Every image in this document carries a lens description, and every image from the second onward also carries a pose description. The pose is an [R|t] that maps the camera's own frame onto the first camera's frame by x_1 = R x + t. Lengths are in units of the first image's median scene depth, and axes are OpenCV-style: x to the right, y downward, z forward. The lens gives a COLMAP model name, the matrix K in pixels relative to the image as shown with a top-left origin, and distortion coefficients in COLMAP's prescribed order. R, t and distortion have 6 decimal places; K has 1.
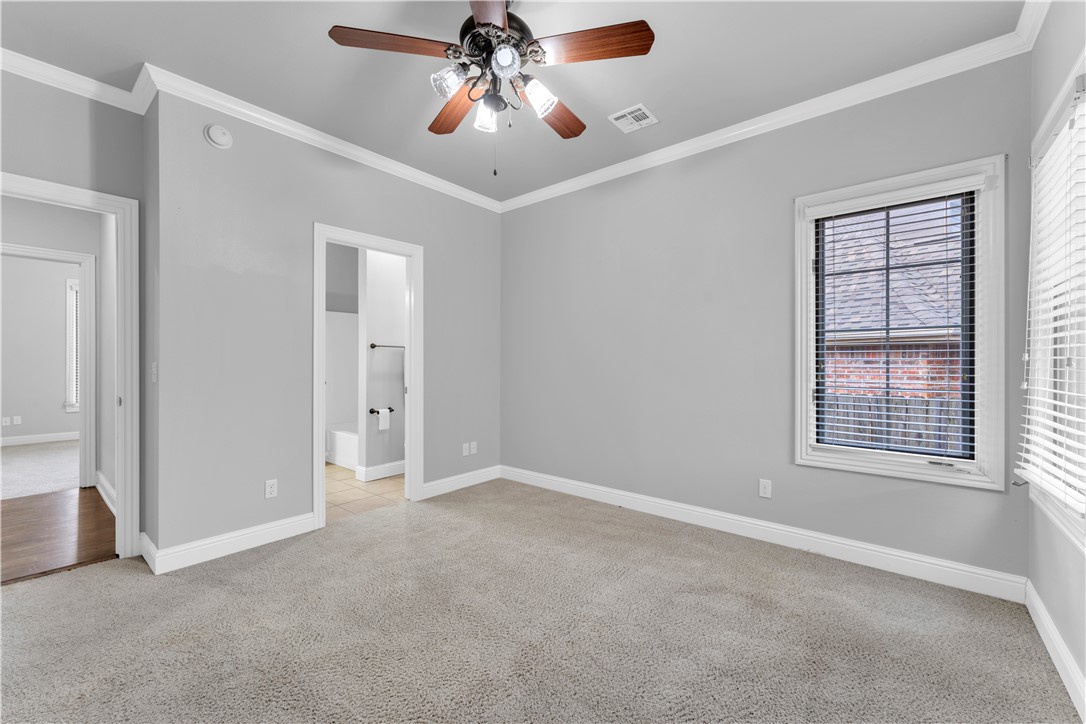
lens RADIAL K [[439.5, 0, 542.3], [0, 439.5, 362.2], [0, 0, 1]] dist [0.003005, -0.000155]
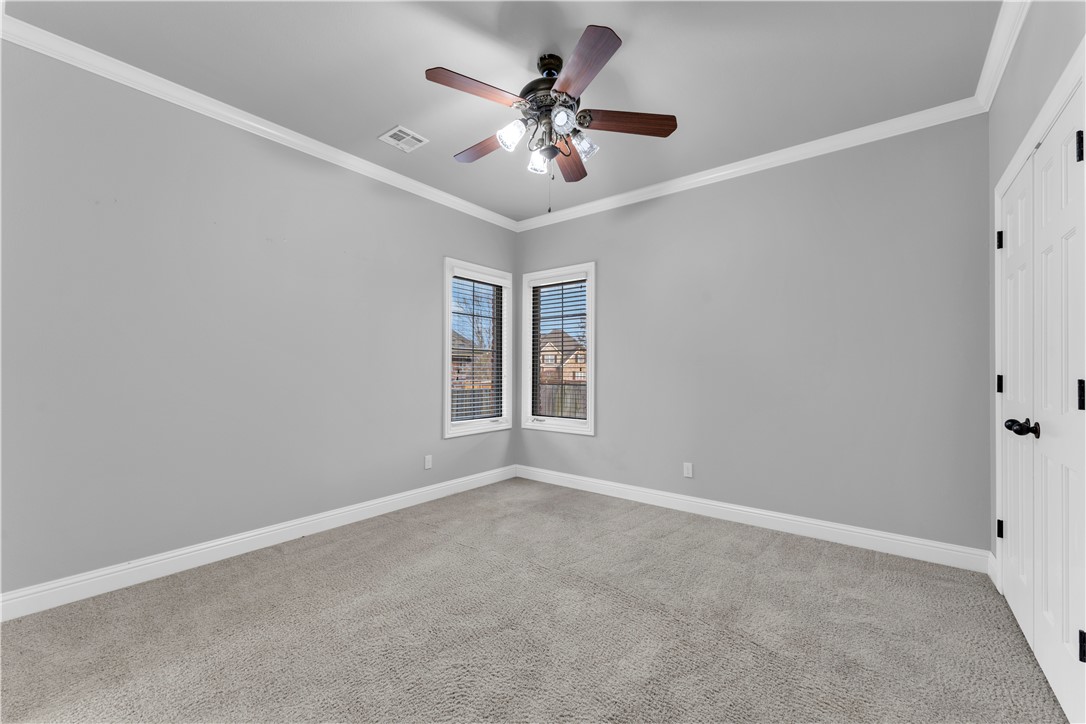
lens RADIAL K [[439.5, 0, 541.1], [0, 439.5, 362.8], [0, 0, 1]] dist [0.003005, -0.000155]
pose [[-0.031410, 0.009018, 0.999466, -0.848544], [-0.010946, 0.999896, -0.009365, -0.009481], [-0.999447, -0.011234, -0.031308, 0.689584]]
